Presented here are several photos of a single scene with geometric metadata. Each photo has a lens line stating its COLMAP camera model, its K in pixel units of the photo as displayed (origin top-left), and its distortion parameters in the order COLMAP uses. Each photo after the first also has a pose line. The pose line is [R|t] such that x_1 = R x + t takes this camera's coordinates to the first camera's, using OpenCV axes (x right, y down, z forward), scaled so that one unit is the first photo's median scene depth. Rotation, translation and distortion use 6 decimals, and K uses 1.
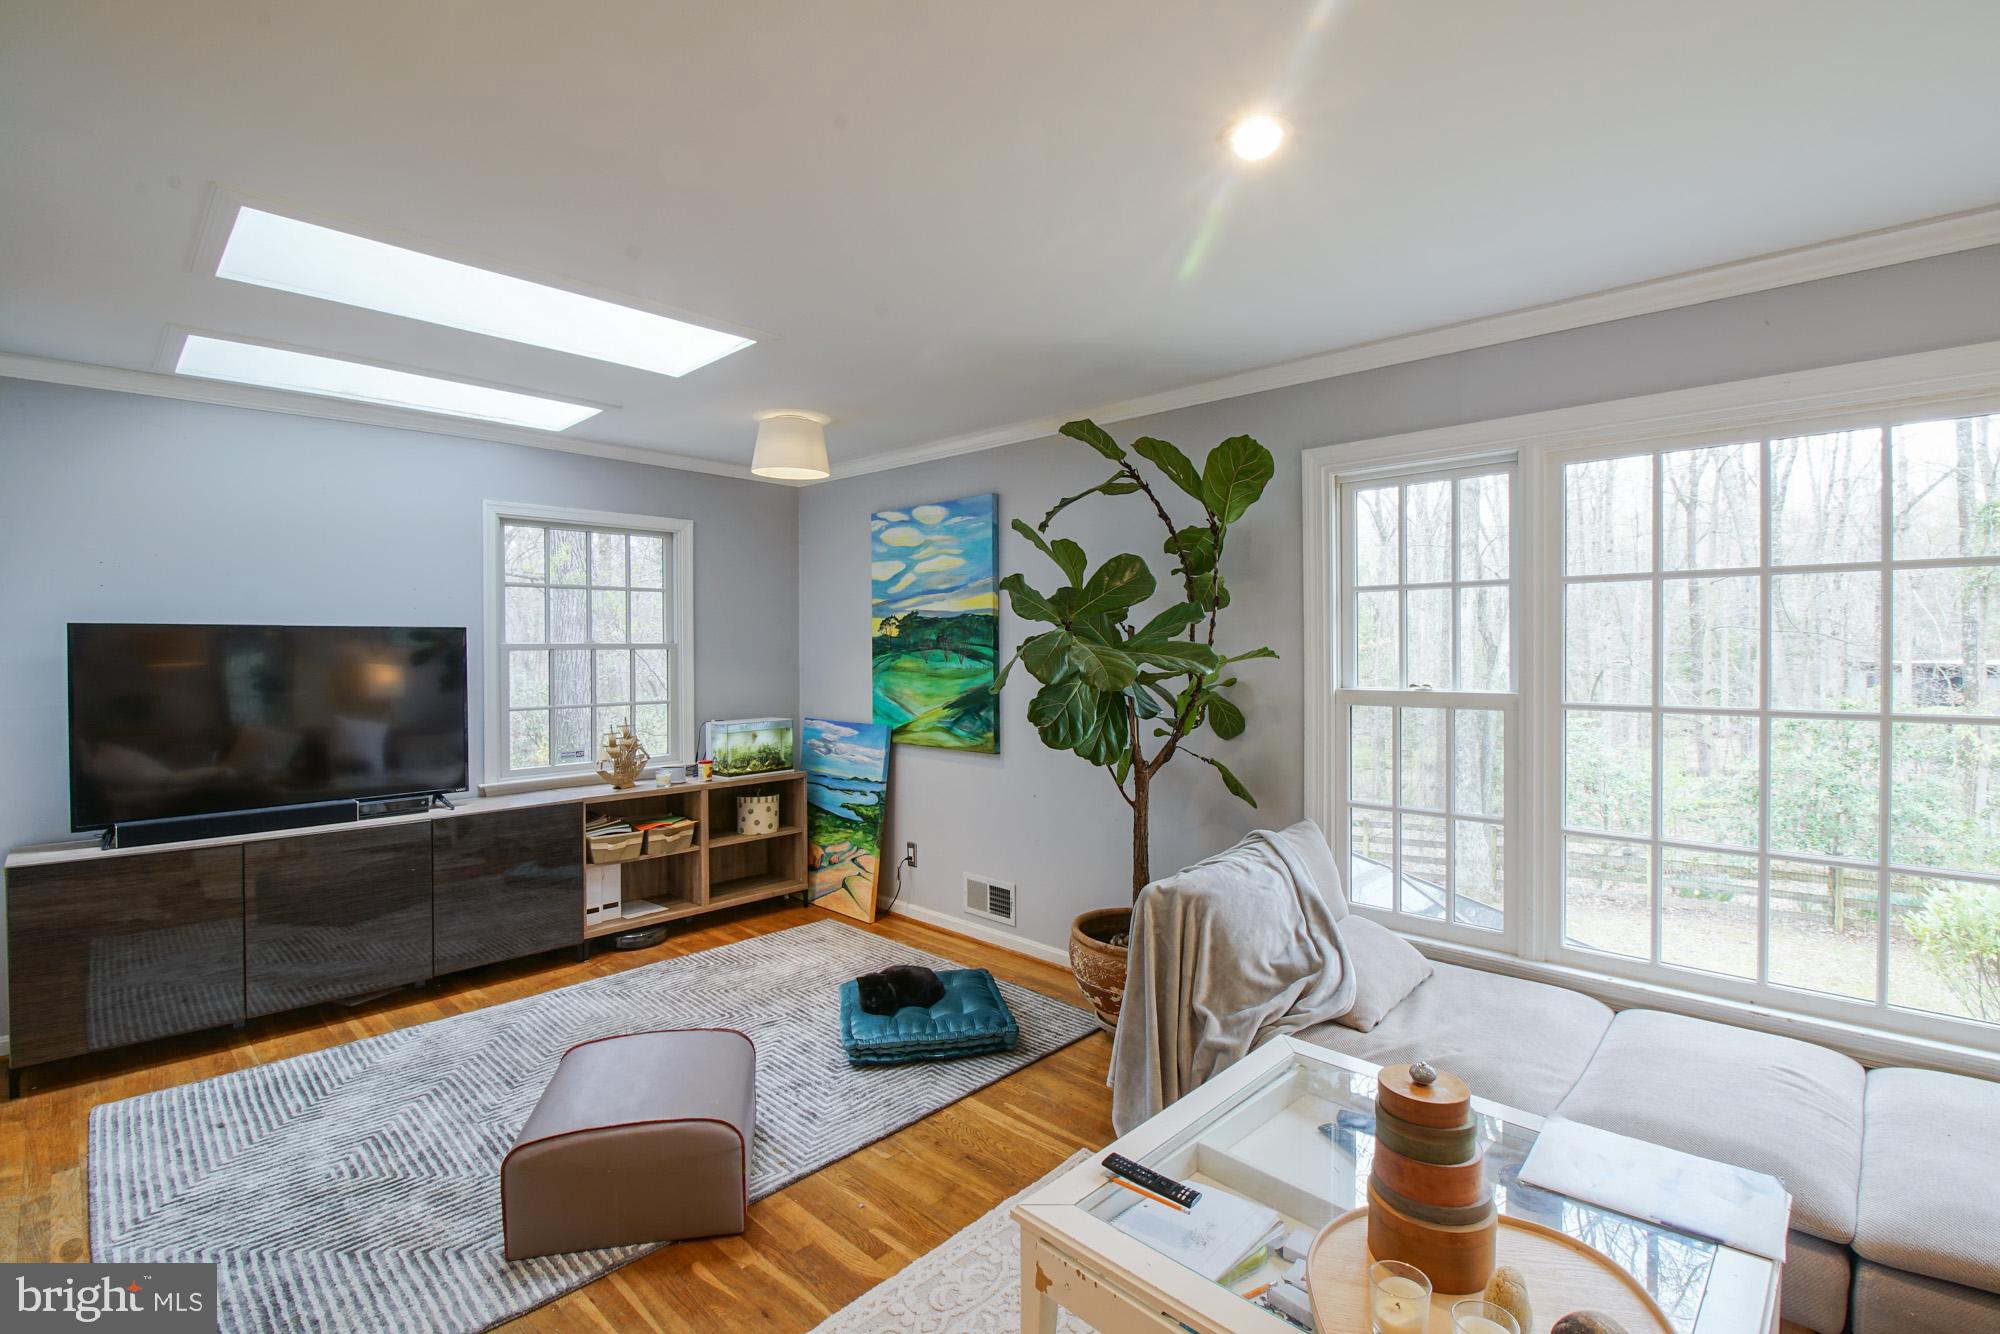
lens RADIAL K [[891.4, 0, 974.3], [0, 891.4, 660.0], [0, 0, 1]] dist [-0.002063, -0.010488]
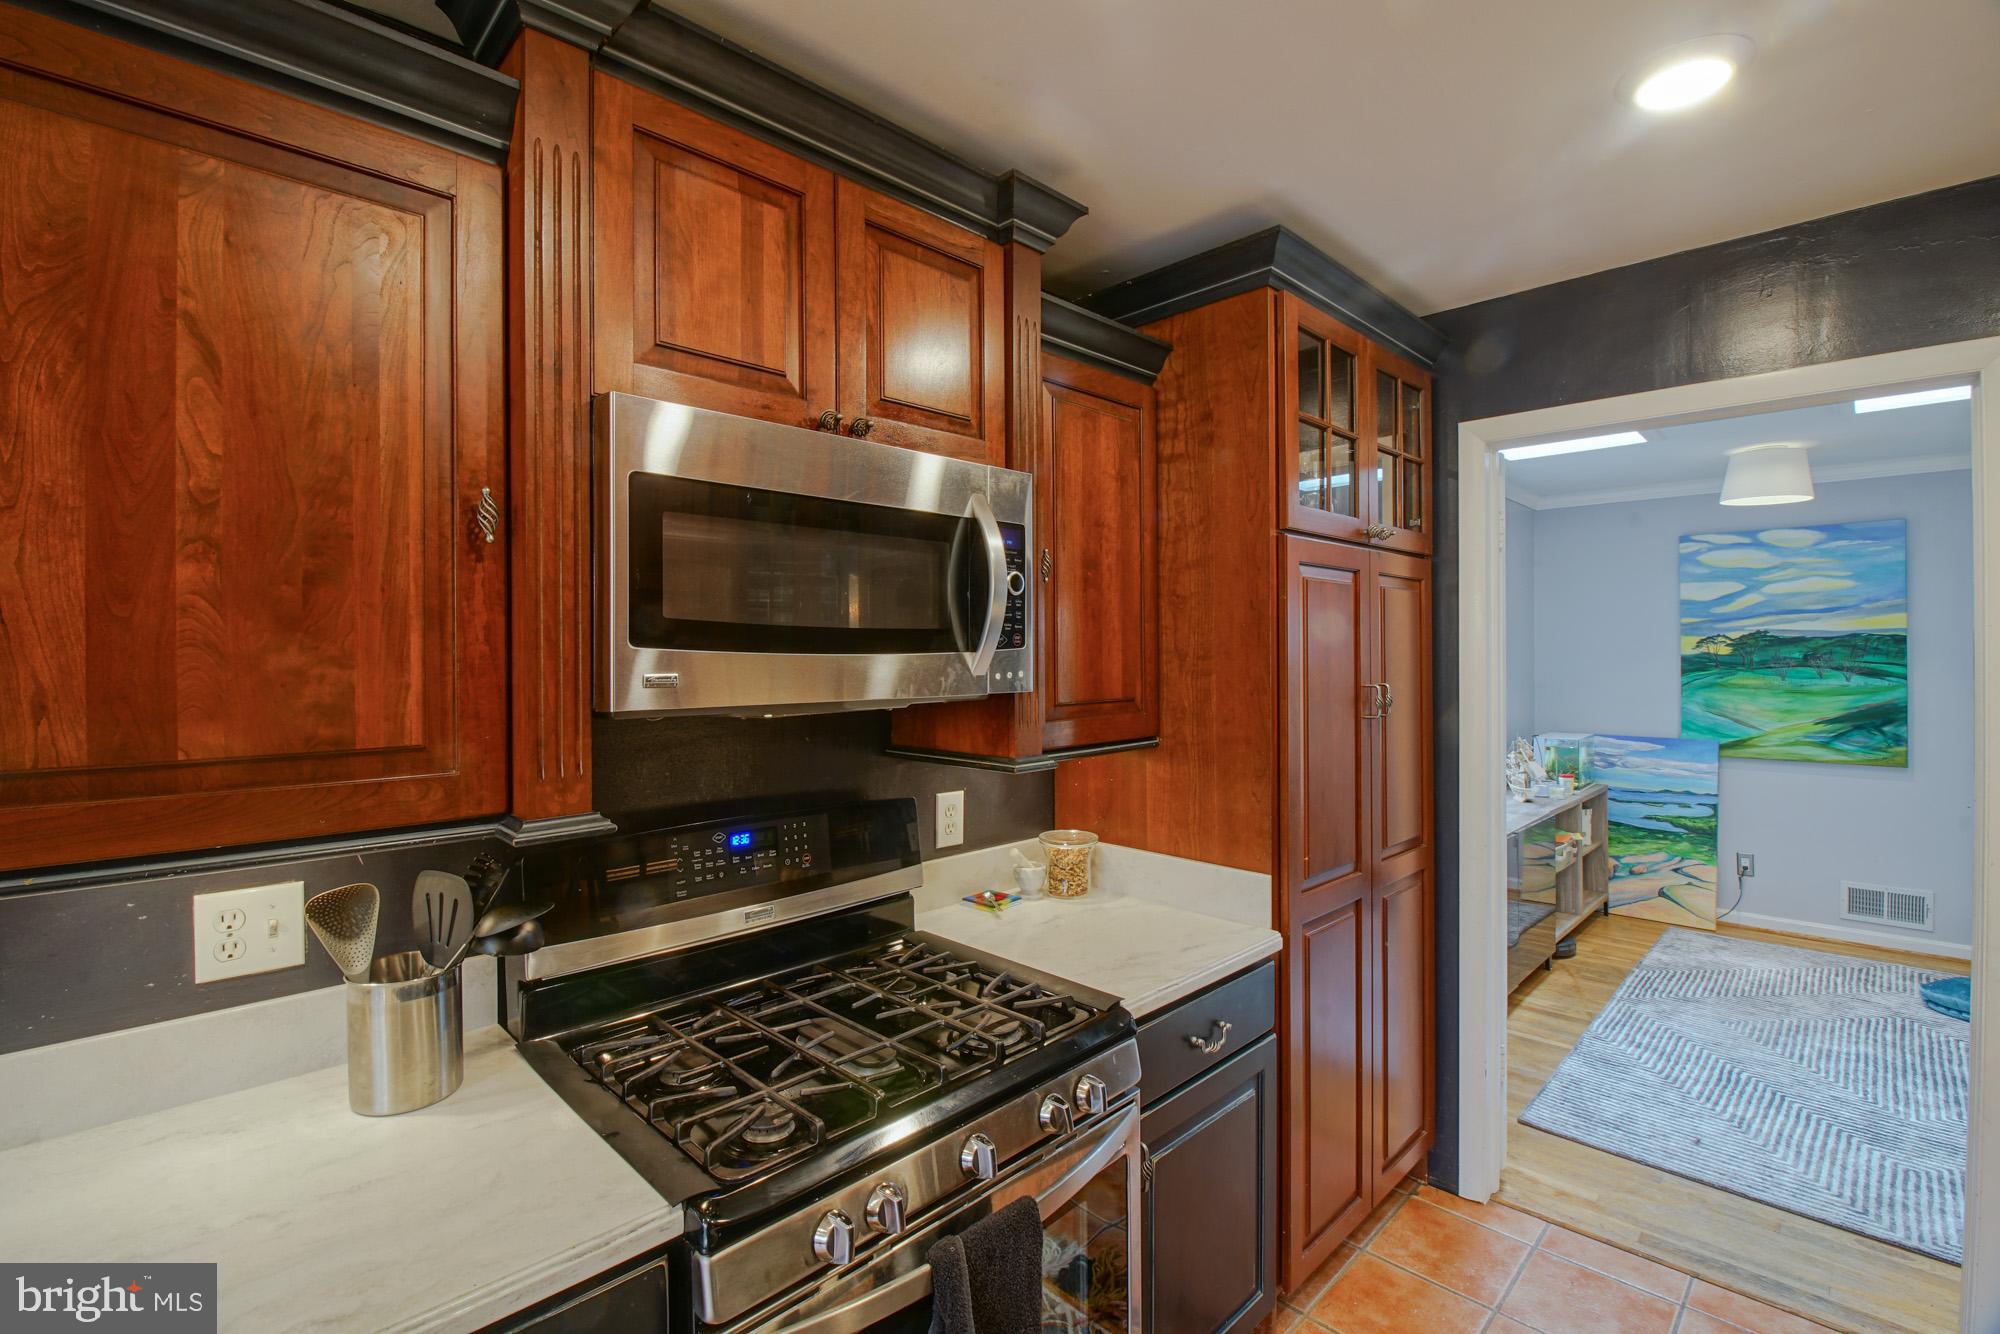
lens RADIAL K [[891.4, 0, 992.2], [0, 891.4, 654.8], [0, 0, 1]] dist [-0.002063, -0.010488]
pose [[0.999646, -0.007415, -0.025555, -1.164383], [0.007109, 0.999902, -0.012029, -0.024665], [0.025642, 0.011843, 0.999601, -0.068720]]
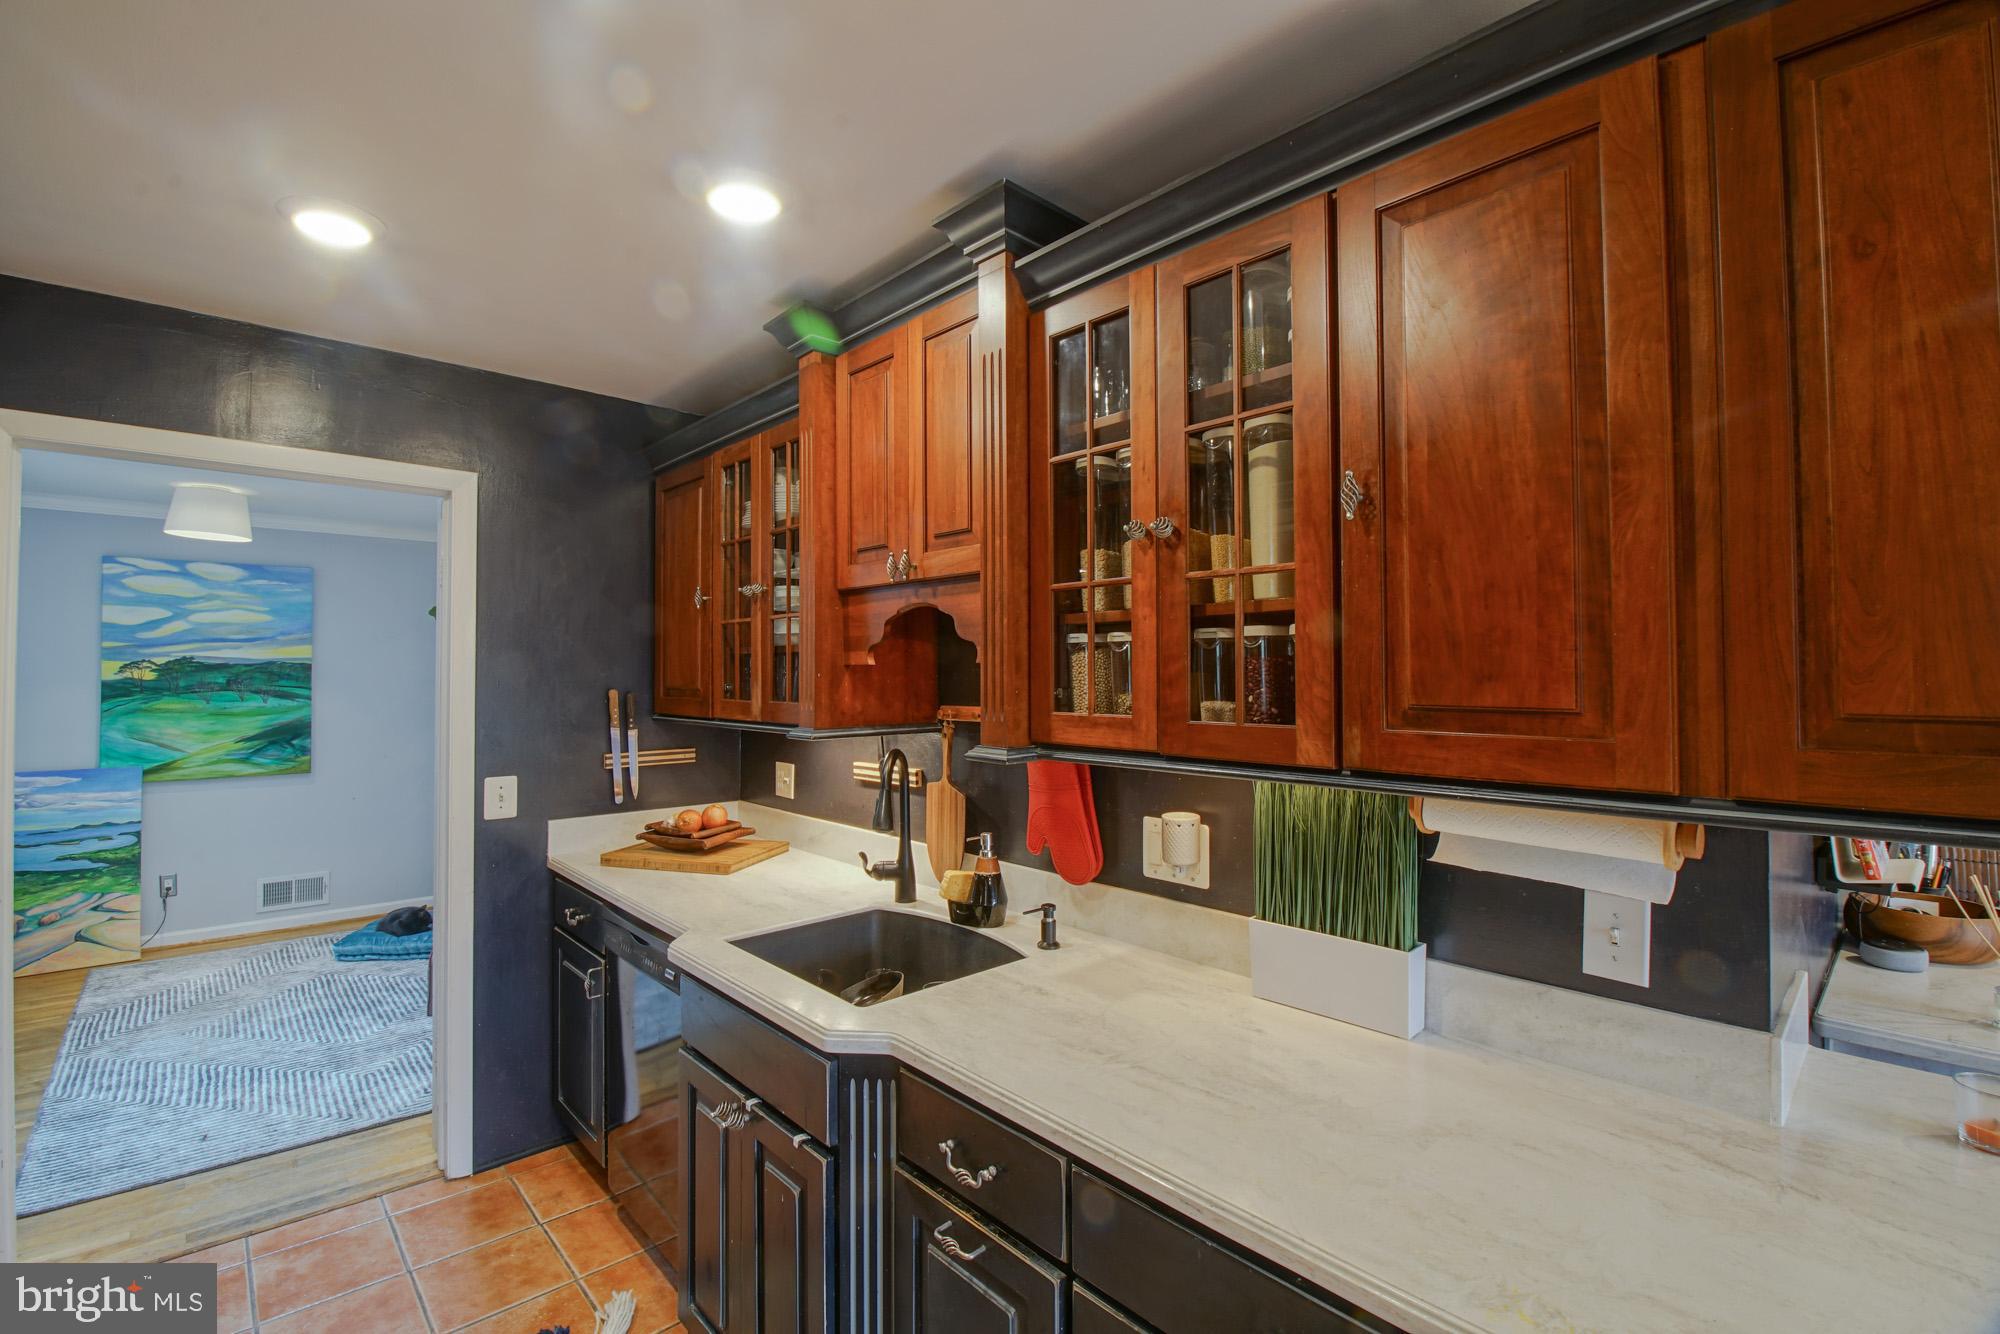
lens RADIAL K [[891.4, 0, 1002.9], [0, 891.4, 656.5], [0, 0, 1]] dist [-0.002063, -0.010488]
pose [[0.066317, 0.016692, 0.997659, -1.334132], [0.015499, 0.999722, -0.017757, -0.024946], [-0.997678, 0.016641, 0.066040, -0.079073]]
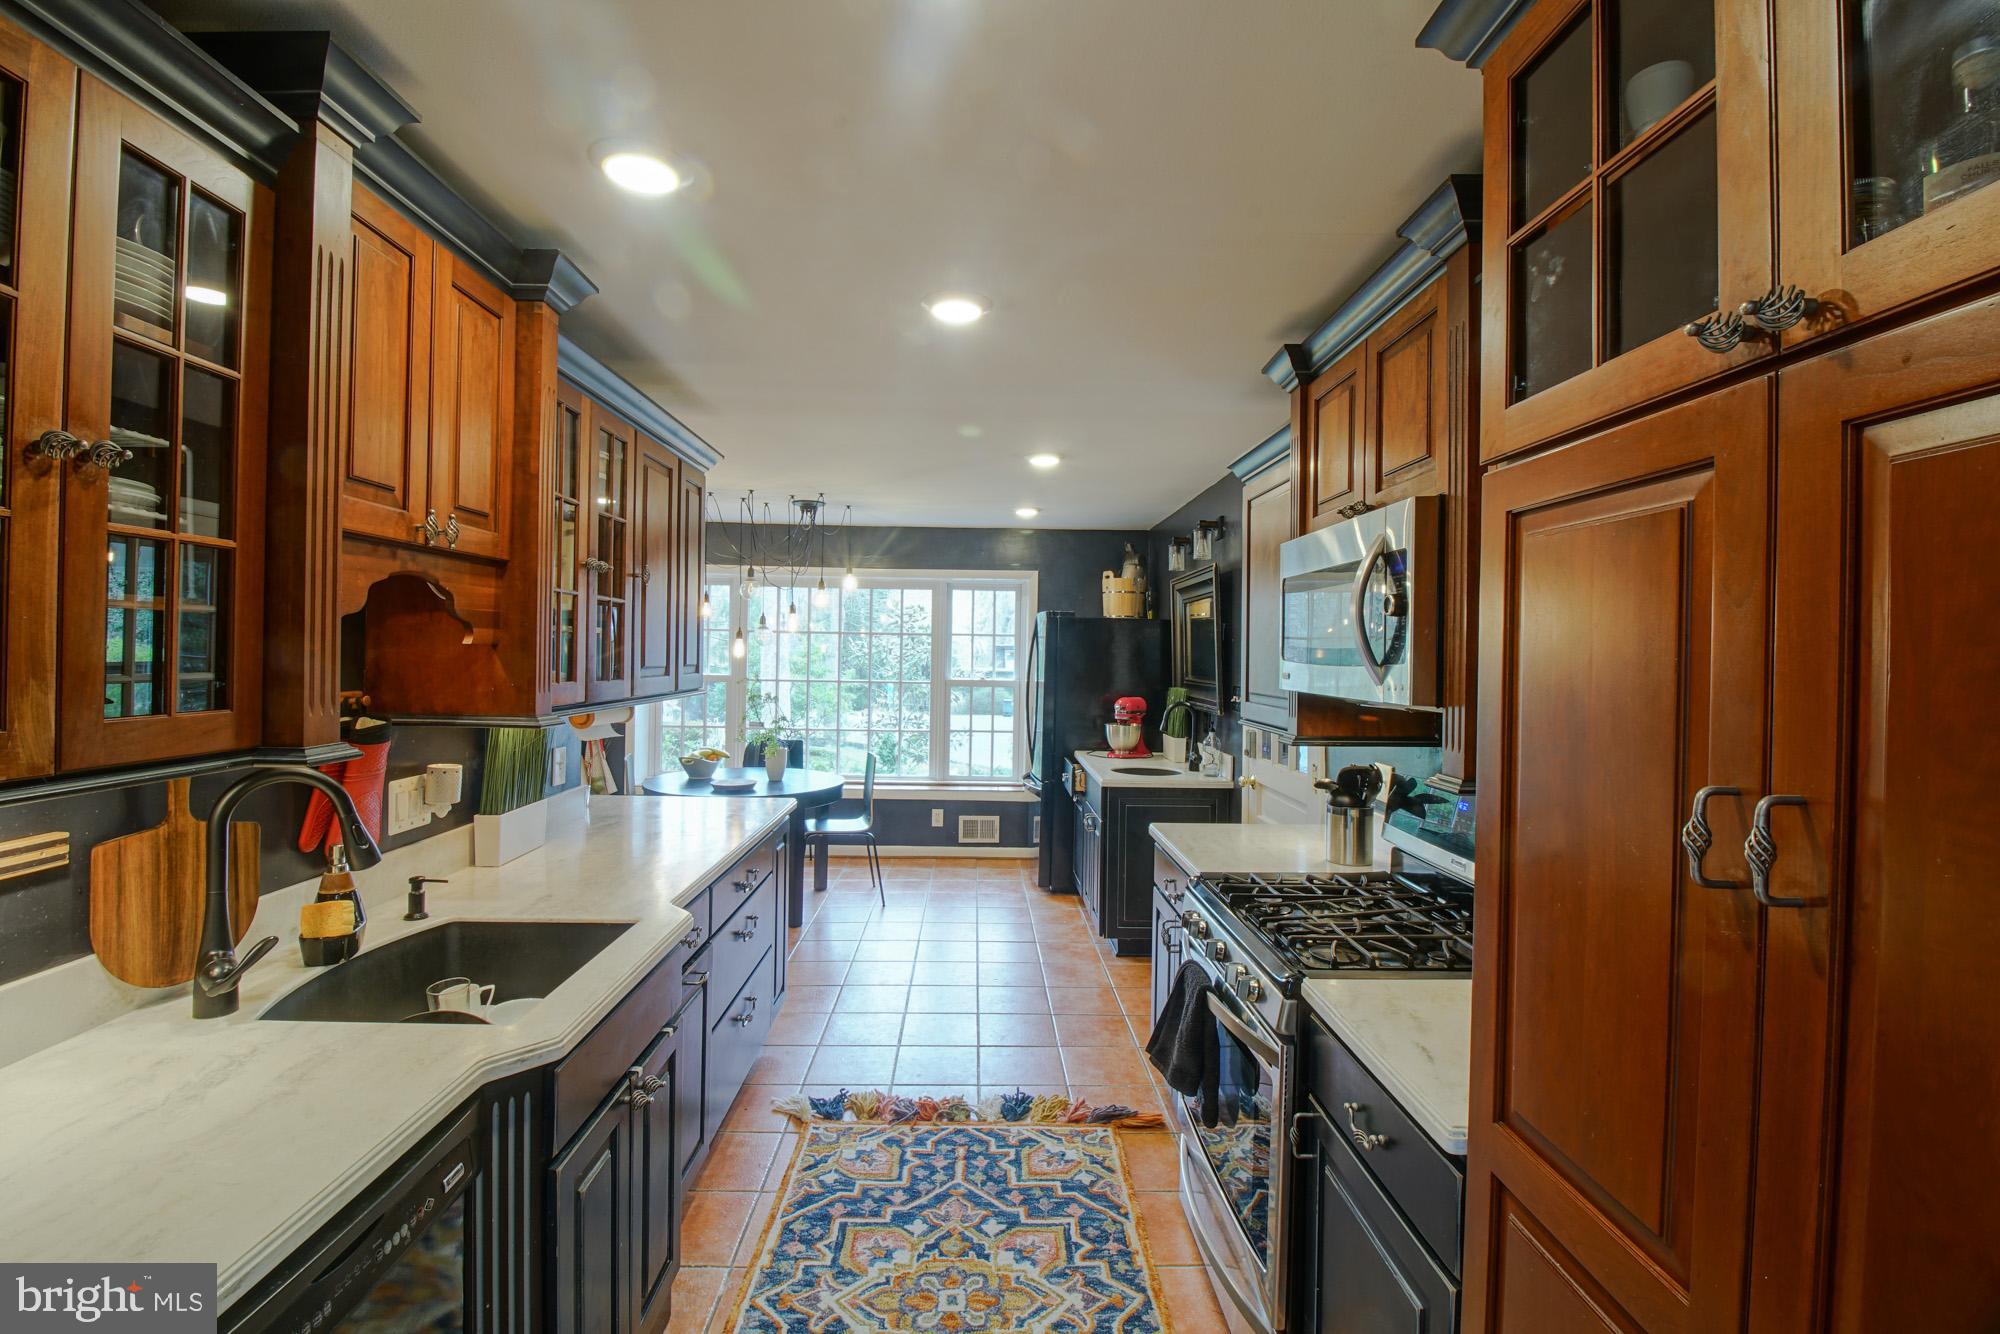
lens RADIAL K [[891.4, 0, 995.4], [0, 891.4, 665.3], [0, 0, 1]] dist [-0.002063, -0.010488]
pose [[-0.698476, -0.001298, -0.715633, -0.687513], [-0.025341, 0.999416, 0.022921, -0.037766], [0.715185, 0.034144, -0.698101, 0.530010]]
